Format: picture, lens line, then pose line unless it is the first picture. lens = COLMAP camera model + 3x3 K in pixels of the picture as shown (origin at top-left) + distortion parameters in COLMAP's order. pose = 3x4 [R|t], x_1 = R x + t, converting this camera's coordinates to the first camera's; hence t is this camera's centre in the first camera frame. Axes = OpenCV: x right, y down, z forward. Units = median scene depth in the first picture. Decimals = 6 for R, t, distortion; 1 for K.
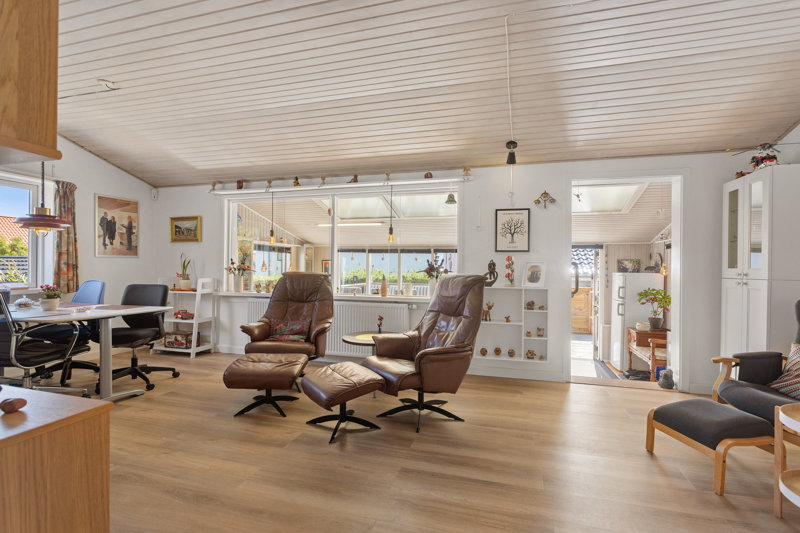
lens RADIAL K [[383.0, 0, 400.0], [0, 383.0, 266.5], [0, 0, 1]] dist [-0.004016, 0.000254]
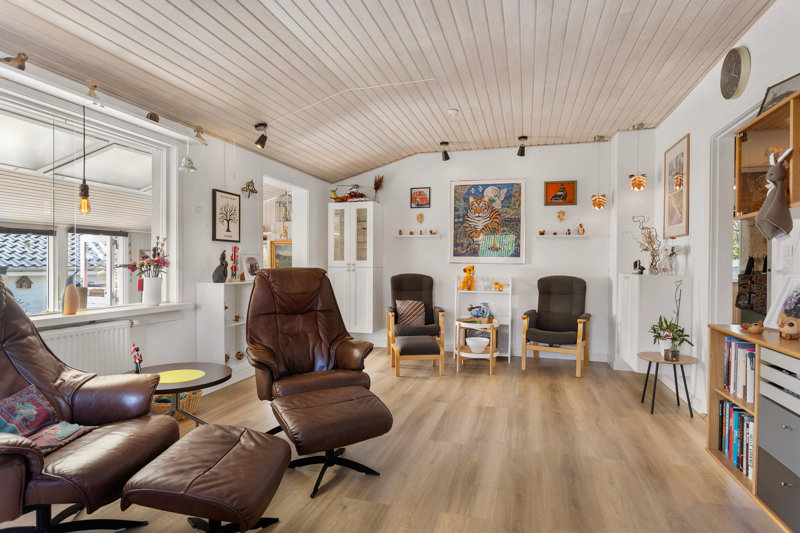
lens RADIAL K [[437.1, 0, 401.8], [0, 437.1, 266.8], [0, 0, 1]] dist [-0.000853, 0.000345]
pose [[-0.008400, -0.015963, 0.999837, -0.679208], [-0.009264, 0.999831, 0.015885, -0.000467], [-0.999922, -0.009129, -0.008547, 0.586705]]
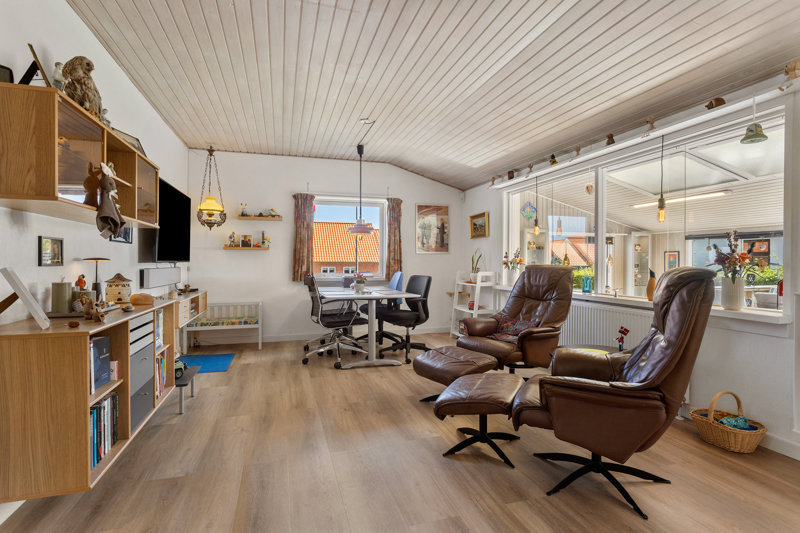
lens RADIAL K [[407.8, 0, 404.7], [0, 407.8, 260.1], [0, 0, 1]] dist [-0.001791, -0.000444]
pose [[0.551062, -0.010428, -0.834399, 0.341455], [0.004323, 0.999944, -0.009641, 0.010298], [0.834453, 0.001705, 0.551077, 0.246121]]
